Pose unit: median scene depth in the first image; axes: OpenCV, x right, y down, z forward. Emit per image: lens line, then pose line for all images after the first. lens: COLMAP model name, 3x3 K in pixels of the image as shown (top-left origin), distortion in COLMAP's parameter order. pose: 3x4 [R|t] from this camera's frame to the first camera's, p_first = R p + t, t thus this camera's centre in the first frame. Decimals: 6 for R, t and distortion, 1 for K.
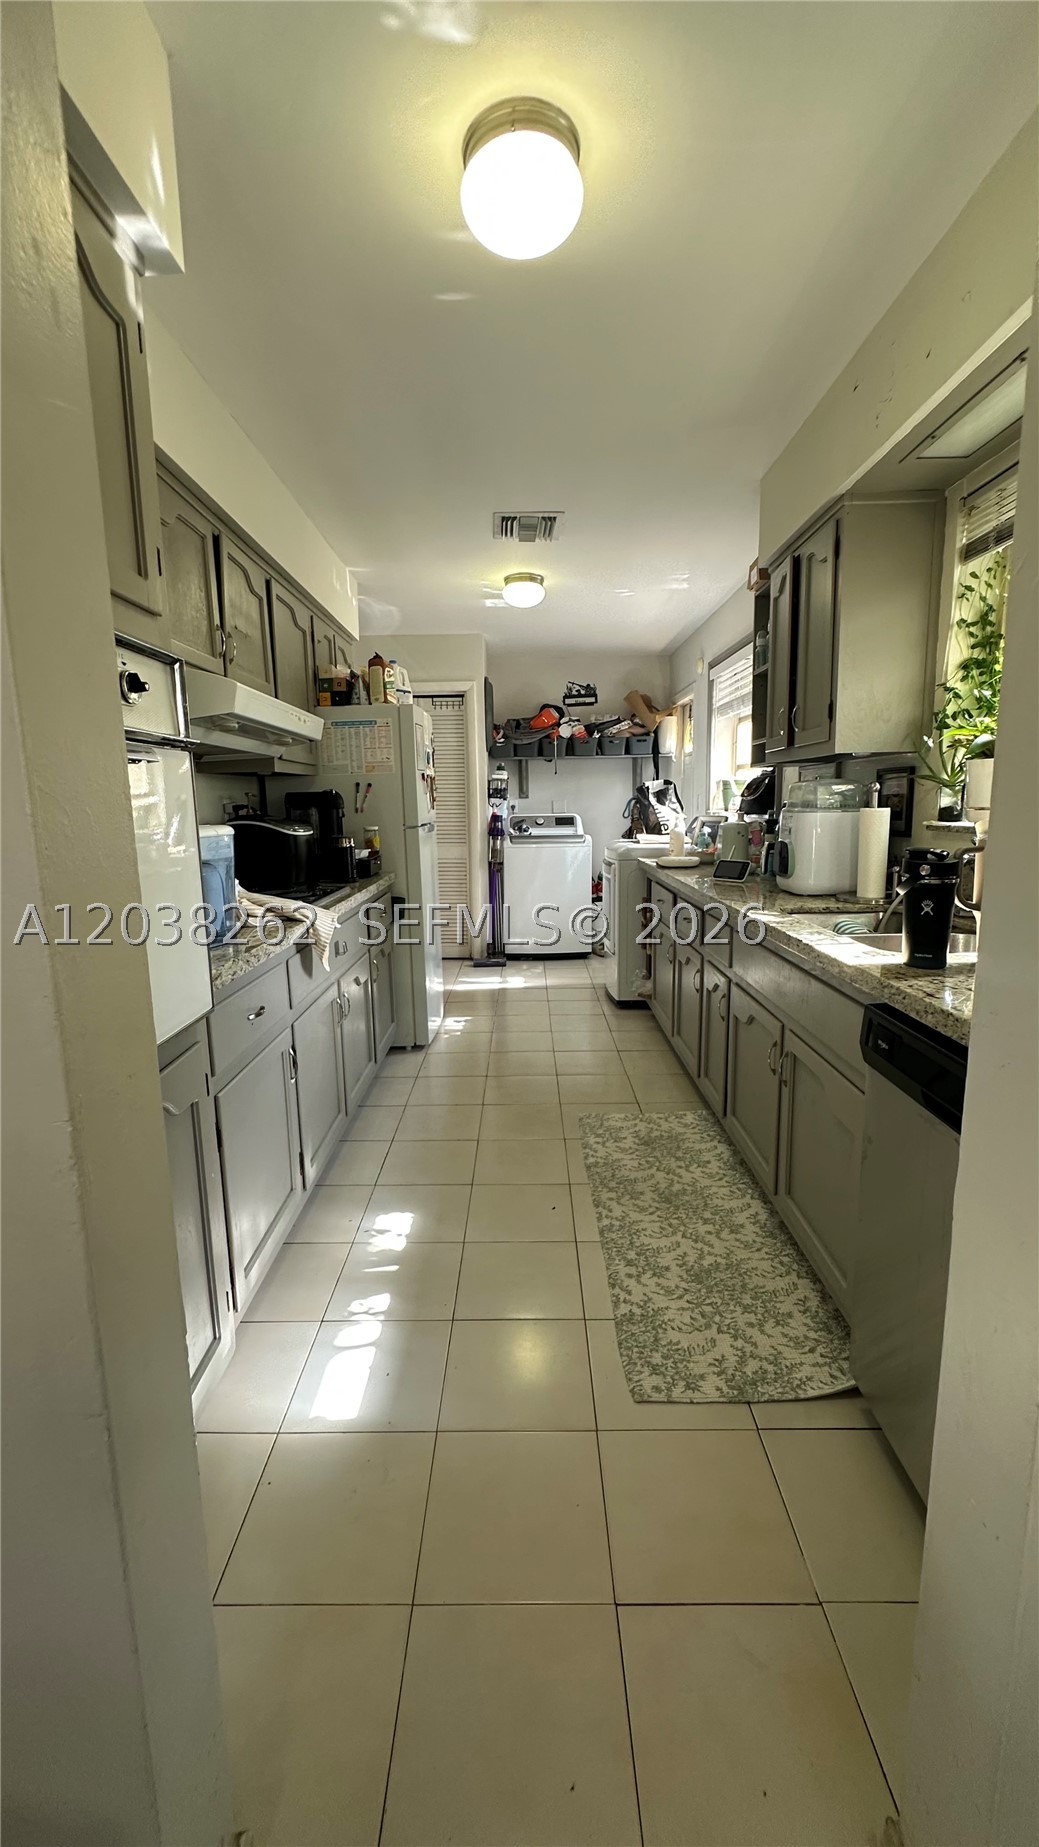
lens RADIAL K [[751.8, 0, 517.6], [0, 751.8, 924.6], [0, 0, 1]] dist [0.001012, -0.000047]
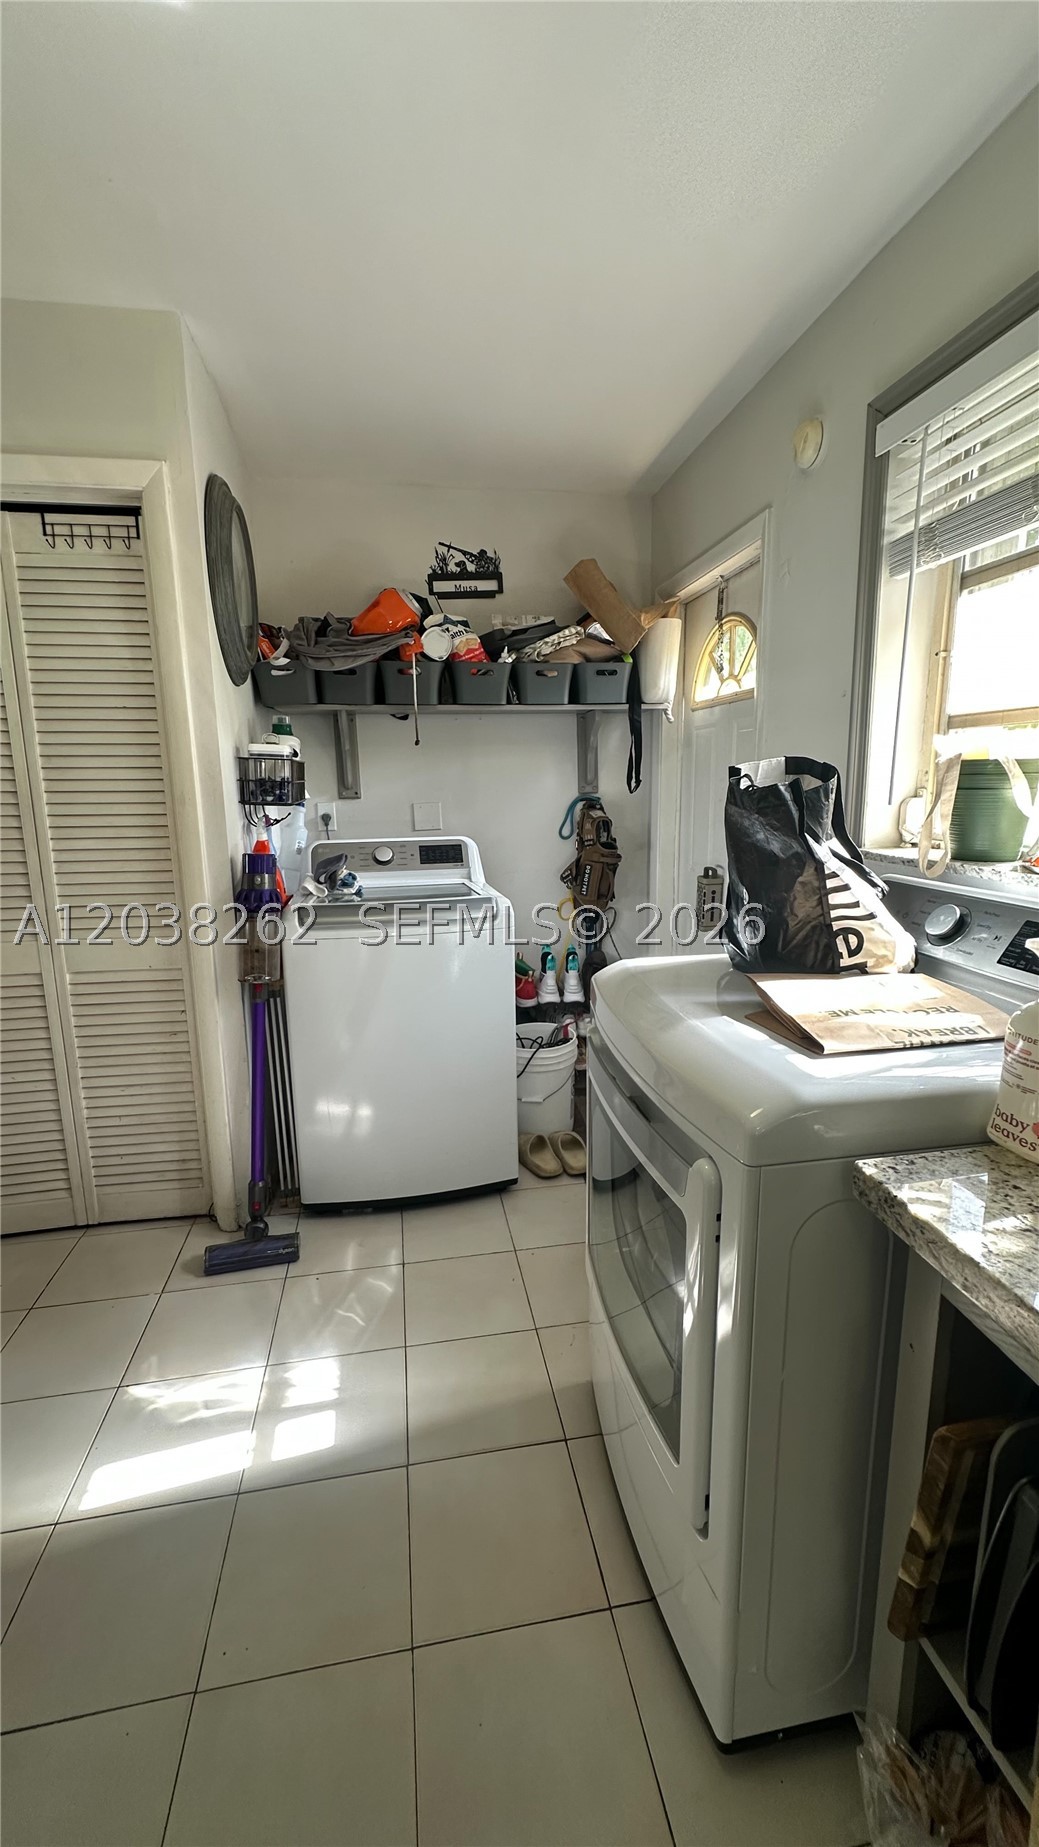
lens RADIAL K [[751.8, 0, 522.9], [0, 751.8, 925.1], [0, 0, 1]] dist [0.001012, -0.000047]
pose [[0.983696, -0.033409, 0.176709, 0.030659], [0.029383, 0.999247, 0.025350, -0.105935], [-0.177423, -0.019744, 0.983937, 0.560934]]
